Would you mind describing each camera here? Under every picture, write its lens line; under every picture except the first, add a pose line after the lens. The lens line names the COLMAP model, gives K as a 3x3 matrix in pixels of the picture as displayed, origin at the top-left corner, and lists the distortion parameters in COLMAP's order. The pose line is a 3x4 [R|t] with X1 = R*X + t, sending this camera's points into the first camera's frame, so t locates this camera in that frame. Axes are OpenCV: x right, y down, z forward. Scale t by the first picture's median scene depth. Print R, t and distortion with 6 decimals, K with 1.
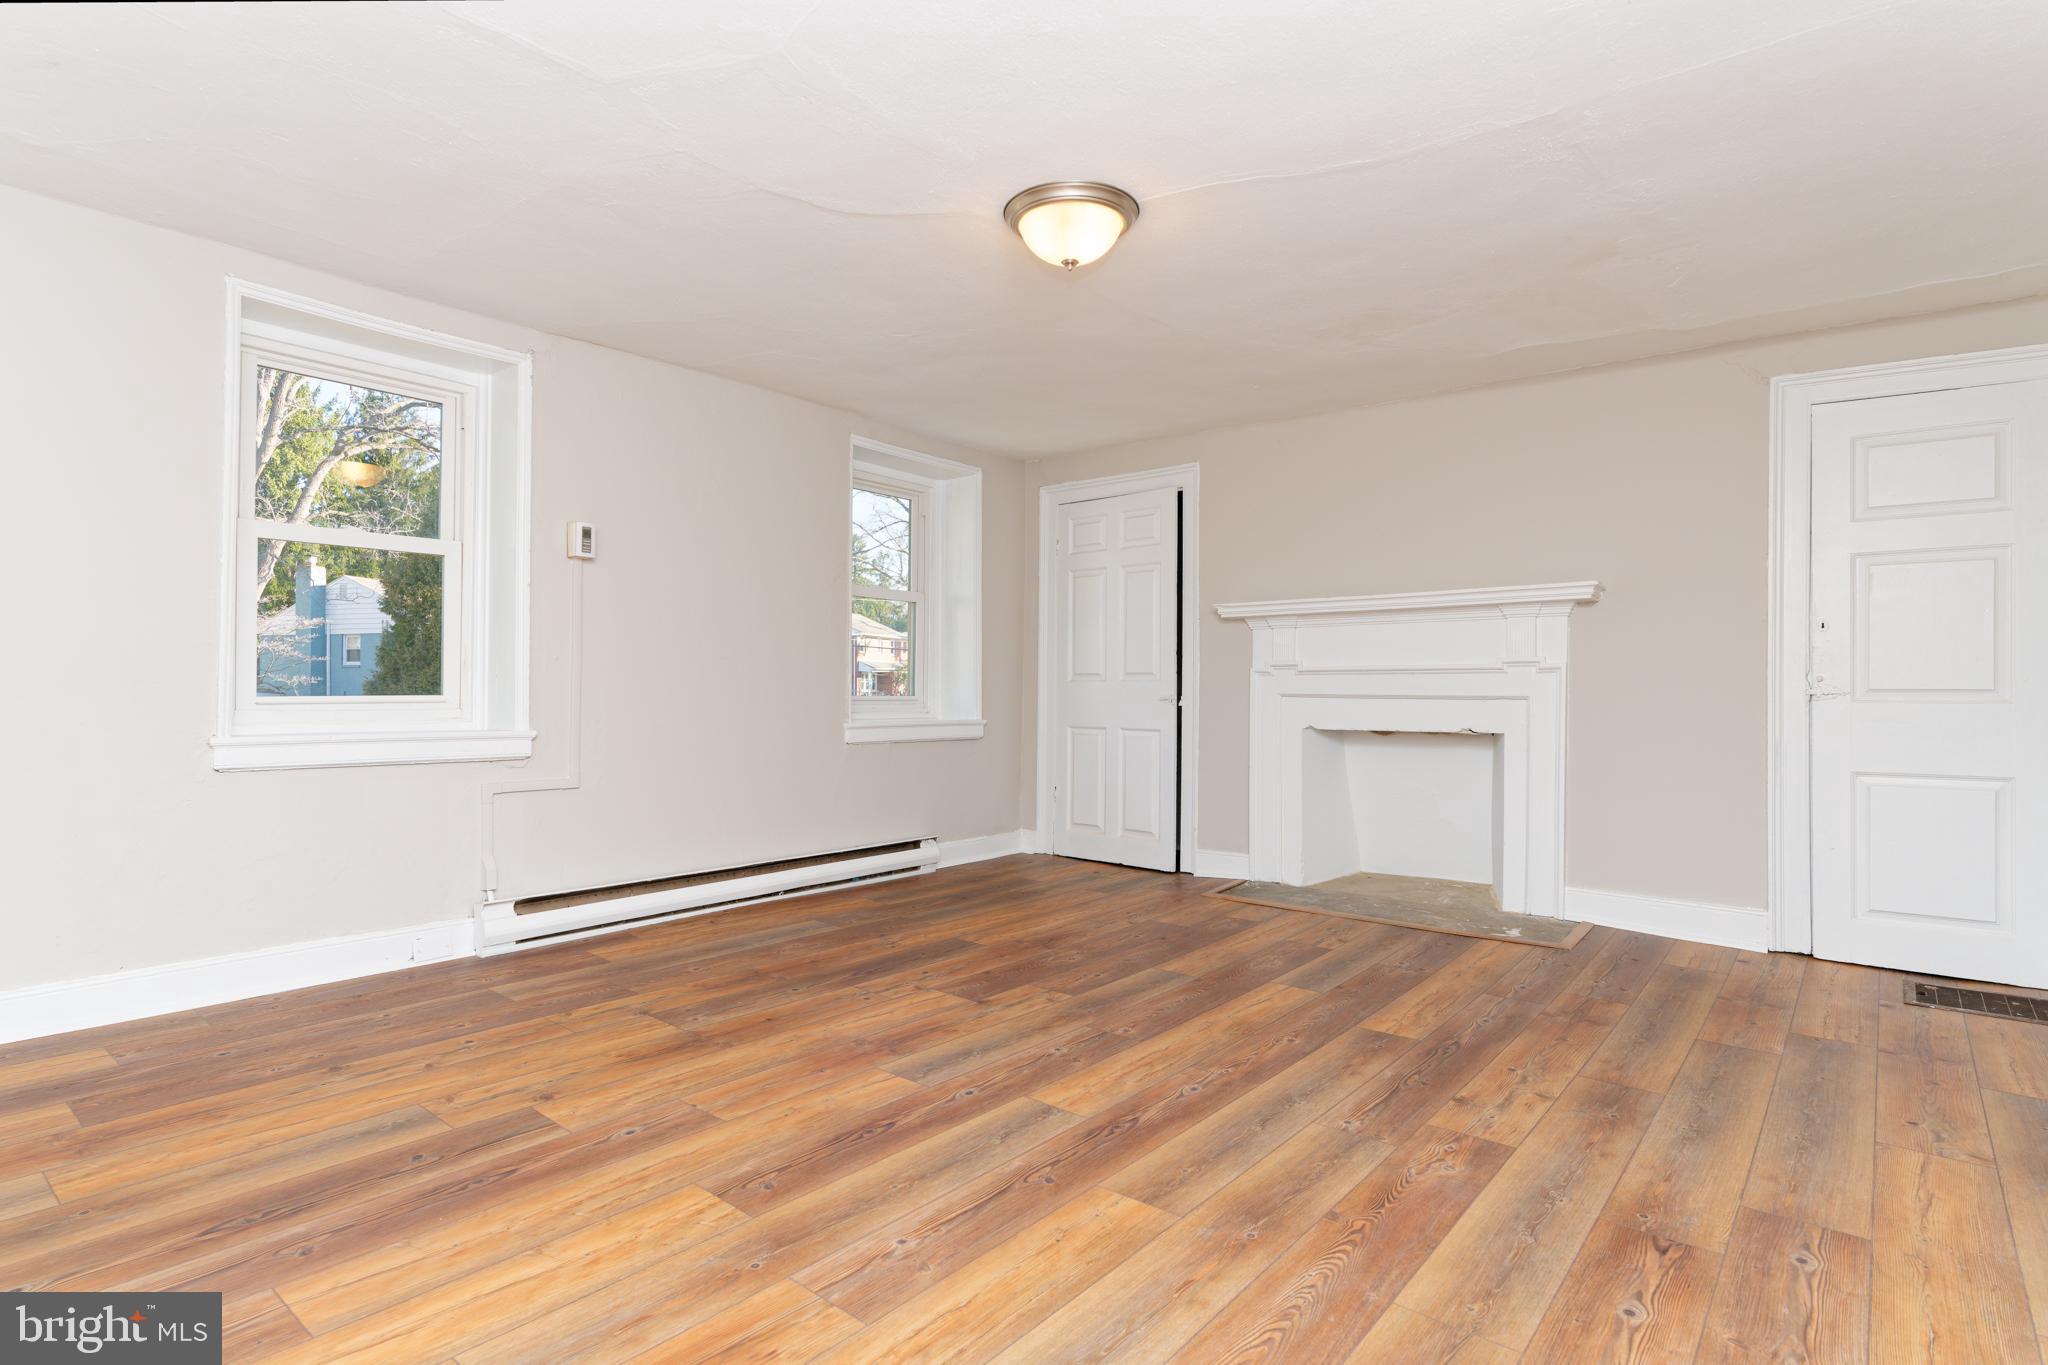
lens RADIAL K [[1041.2, 0, 1024.0], [0, 1041.2, 682.5], [0, 0, 1]] dist [-0.013038, 0.013021]
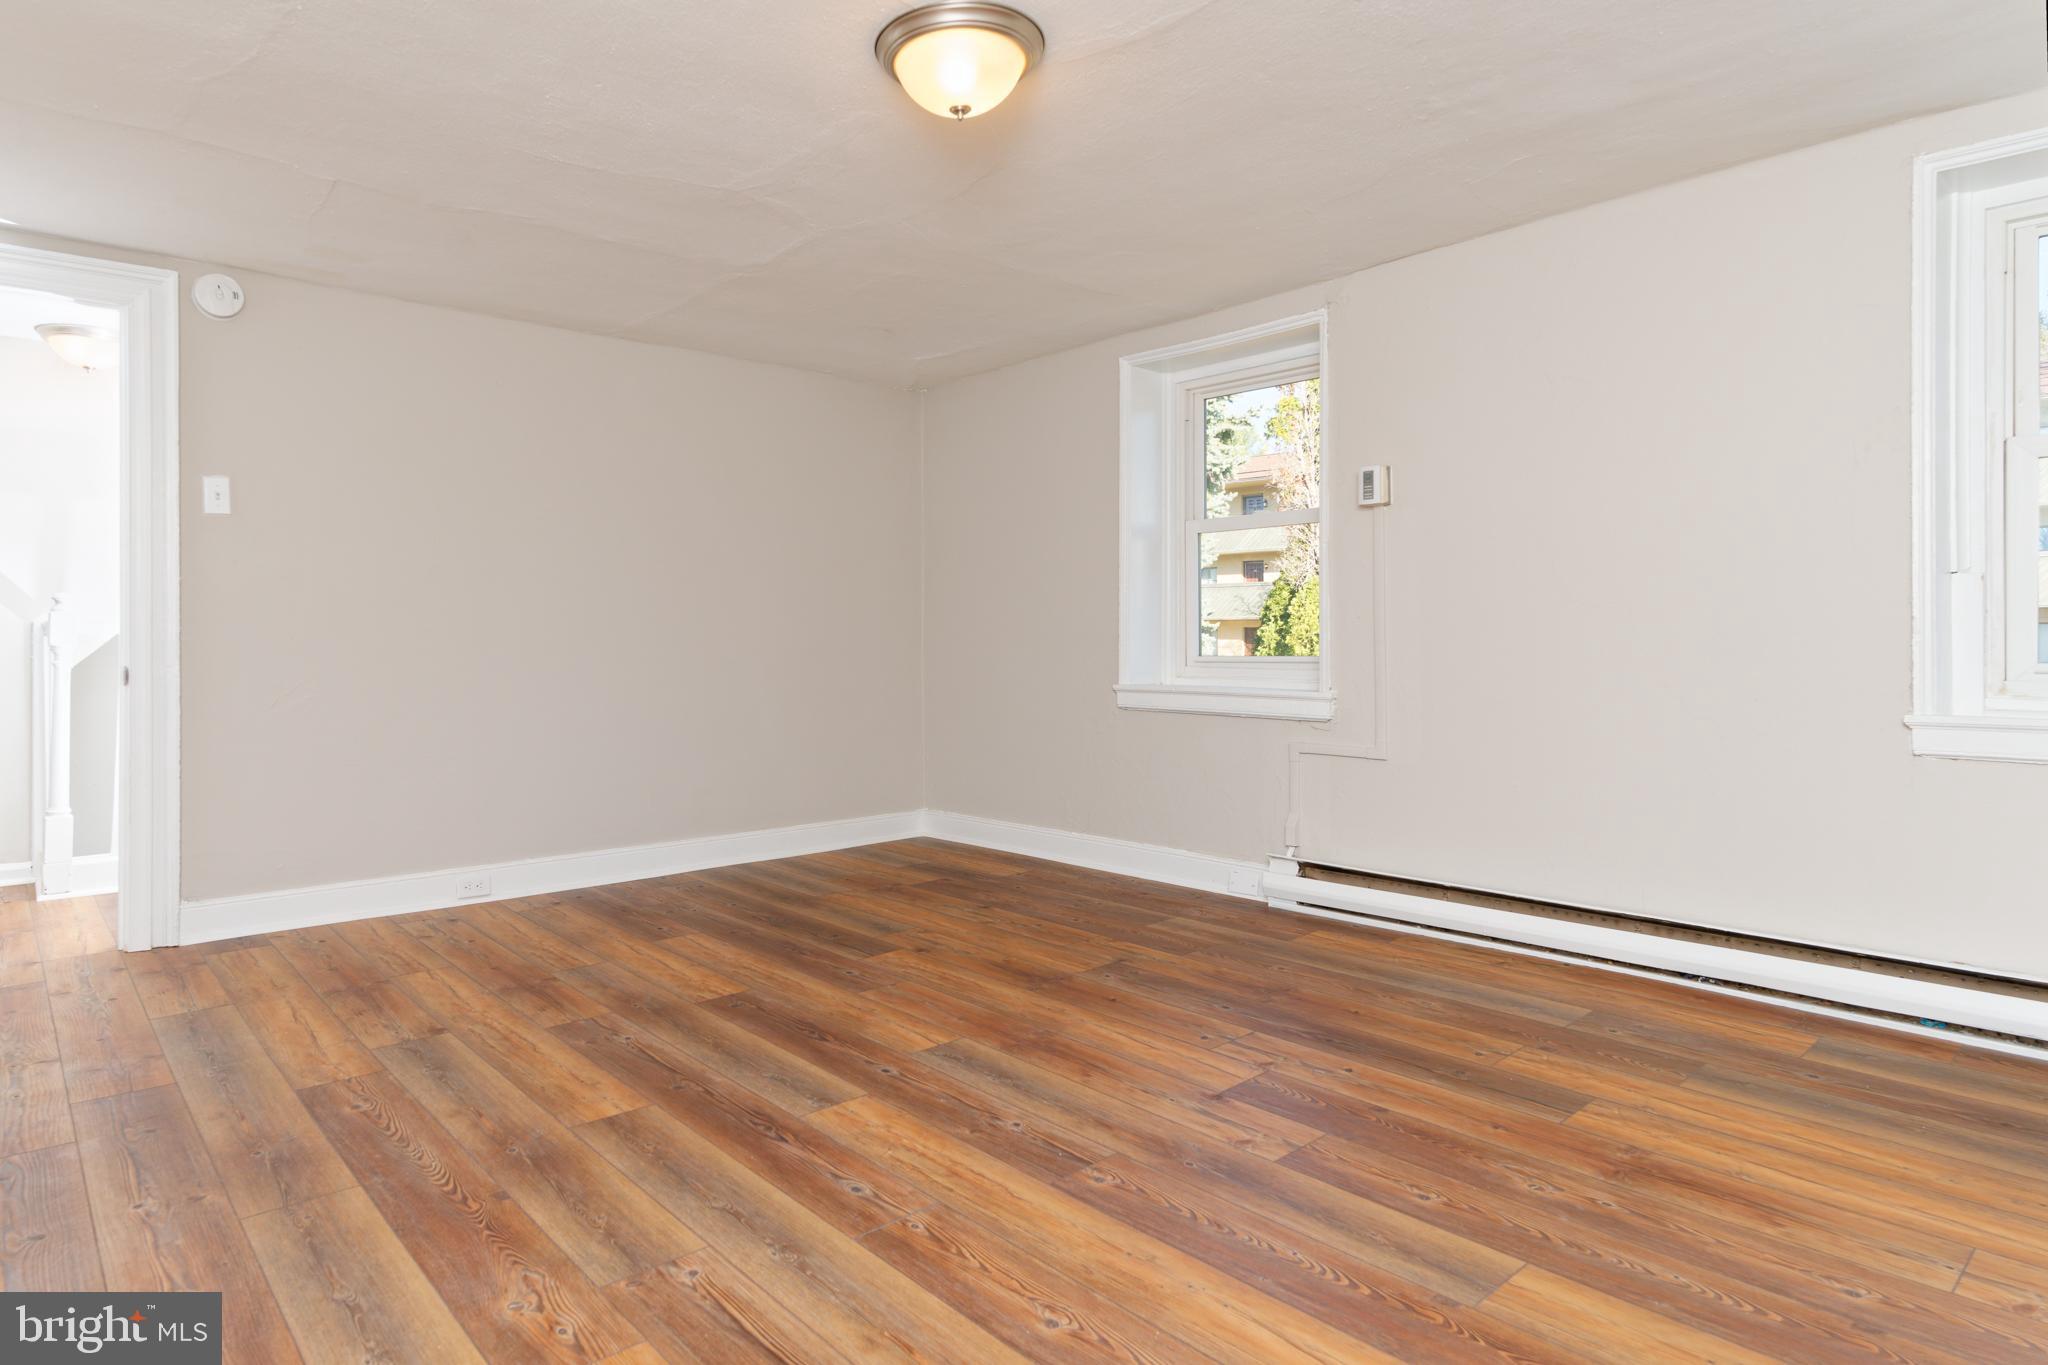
lens RADIAL K [[1313.4, 0, 1023.5], [0, 1313.4, 645.9], [0, 0, 1]] dist [-0.003384, 0.003768]
pose [[-0.207321, -0.007178, -0.978247, 1.004822], [0.005645, 0.999948, -0.008534, 0.013881], [0.978257, -0.007291, -0.207269, 1.251932]]
